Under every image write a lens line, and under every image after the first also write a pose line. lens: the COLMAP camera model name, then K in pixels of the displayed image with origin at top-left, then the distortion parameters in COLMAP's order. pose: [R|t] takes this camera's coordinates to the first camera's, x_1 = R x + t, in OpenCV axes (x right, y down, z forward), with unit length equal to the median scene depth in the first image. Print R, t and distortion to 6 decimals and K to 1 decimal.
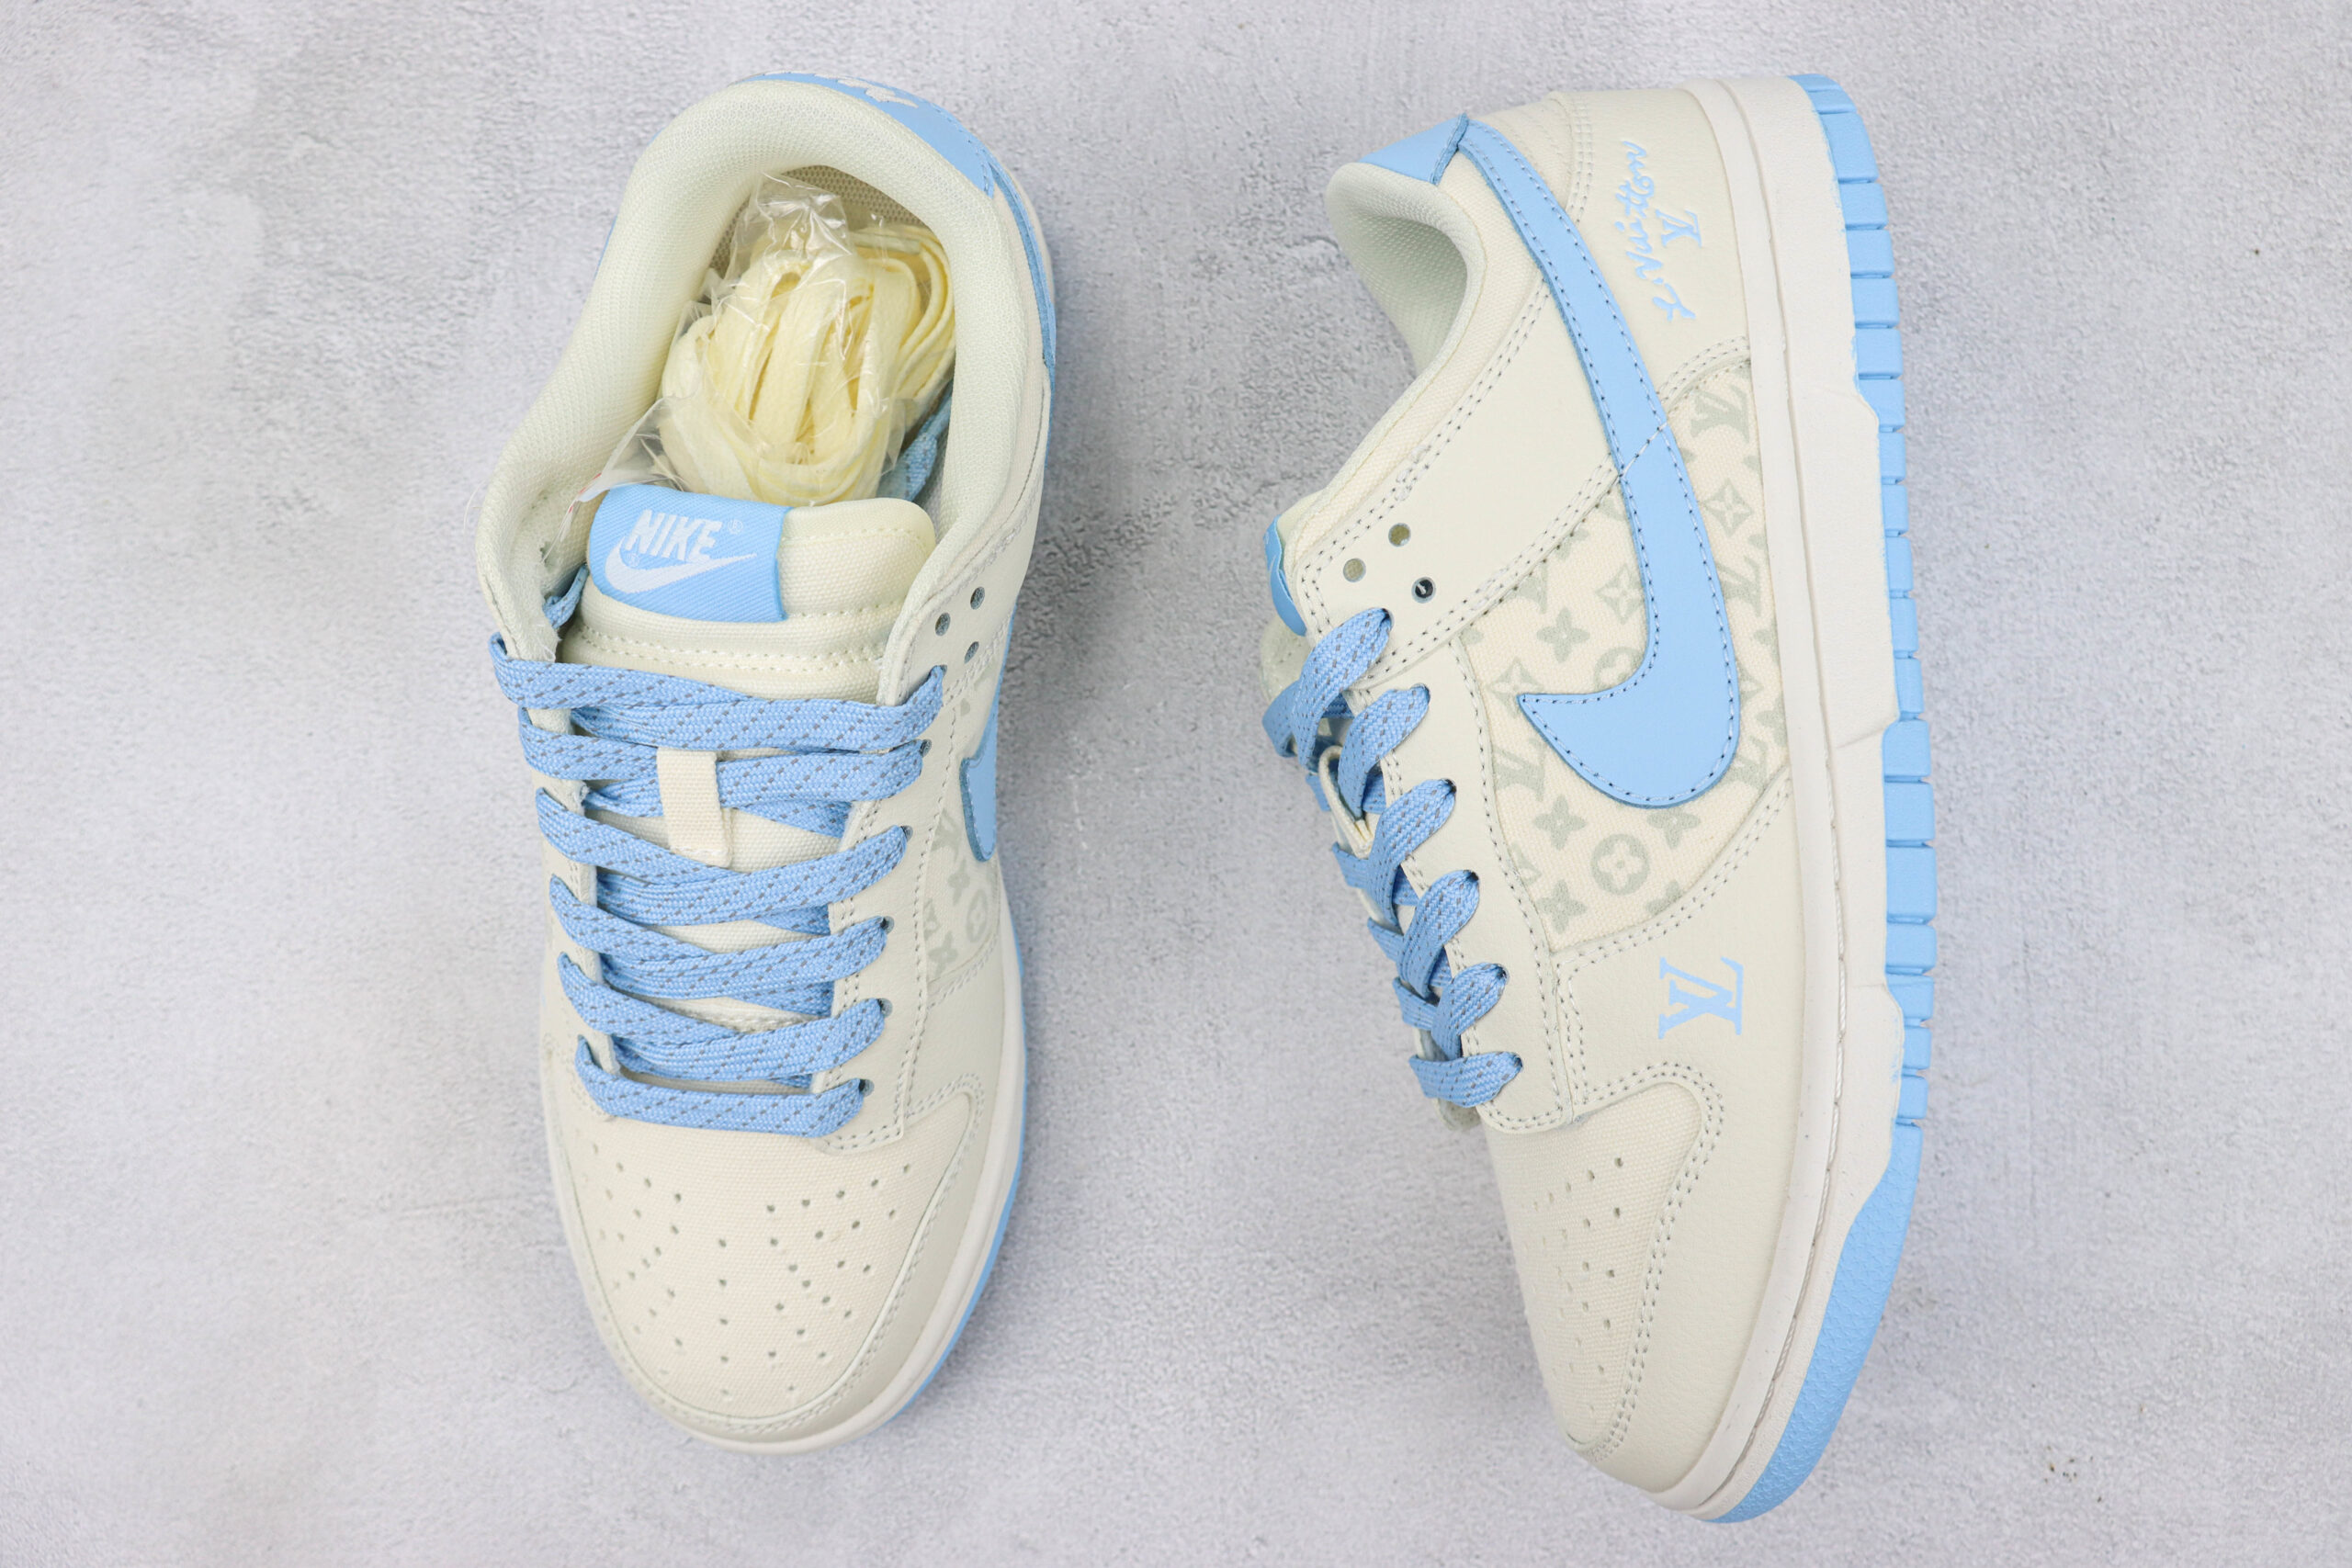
lens RADIAL K [[2020.7, 0, 1177.2], [0, 2020.7, 778.0], [0, 0, 1]] dist [-0.129159, 0.030163]
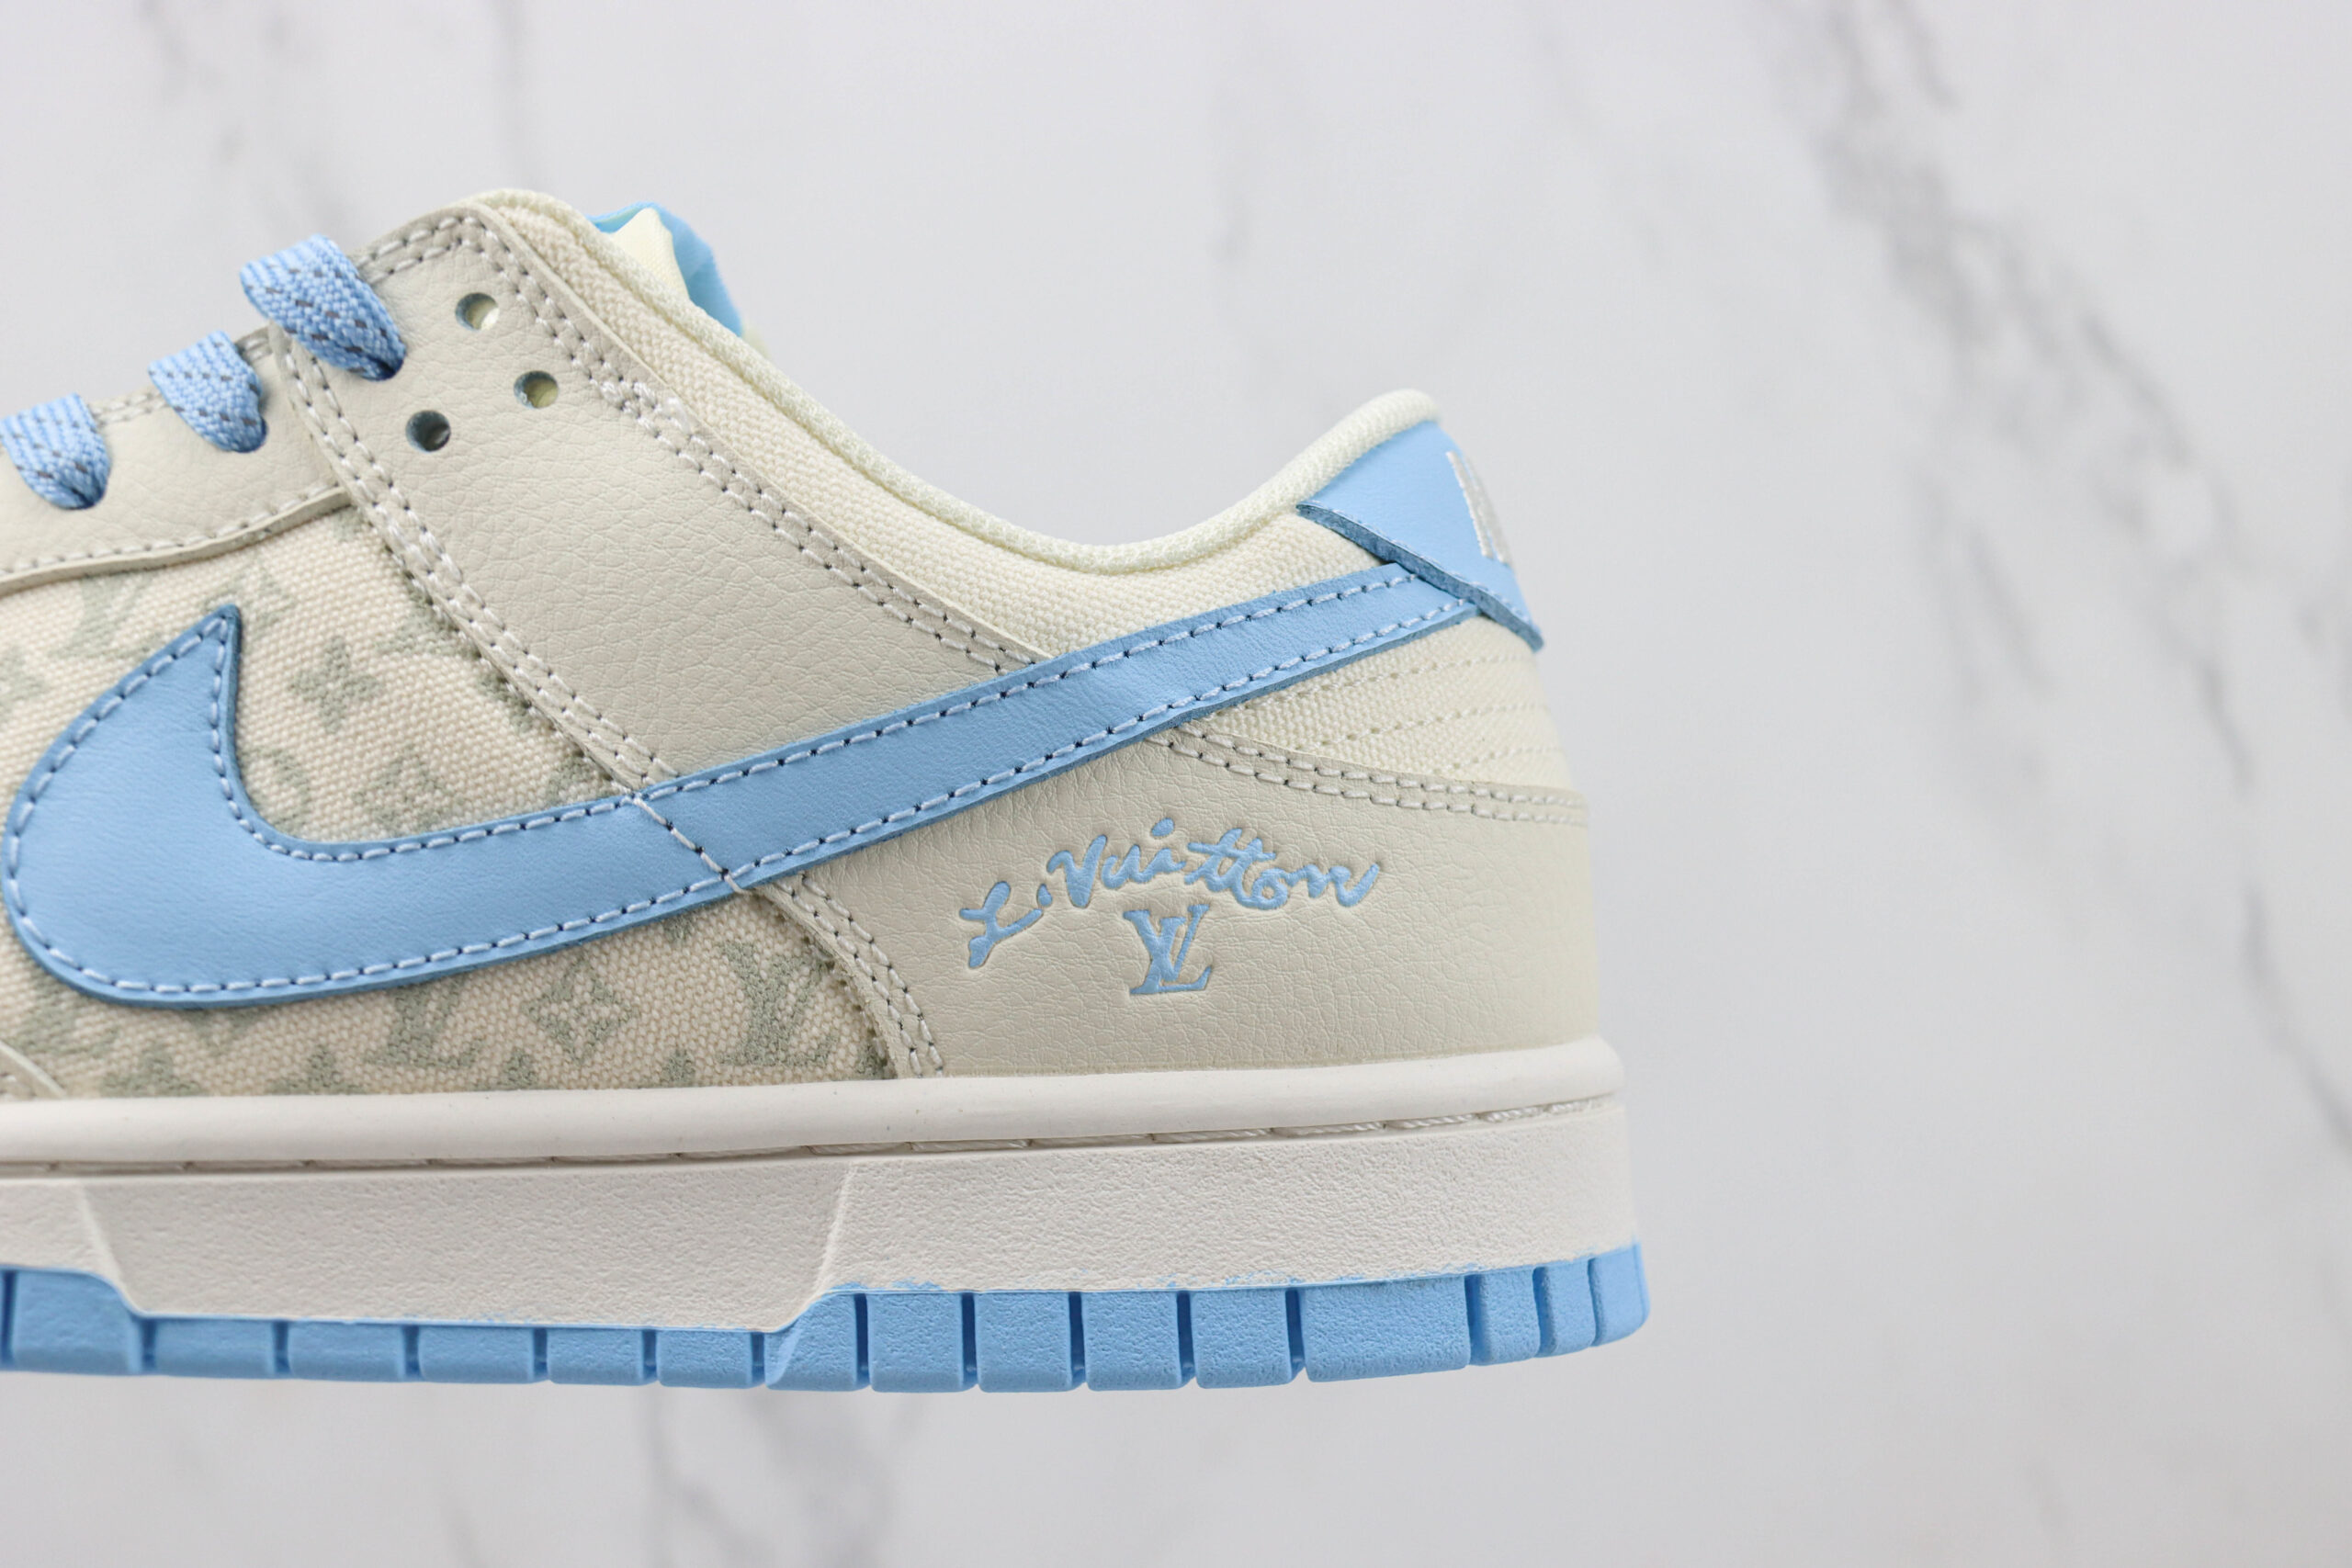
lens RADIAL K [[3562.2, 0, 1193.5], [0, 3562.2, 783.7], [0, 0, 1]] dist [0.050002, 0.000000]
pose [[0.004411, 0.994559, -0.104085, 0.261092], [-0.987261, 0.020886, 0.157731, -0.366495], [0.159046, 0.102063, 0.981981, 0.086115]]
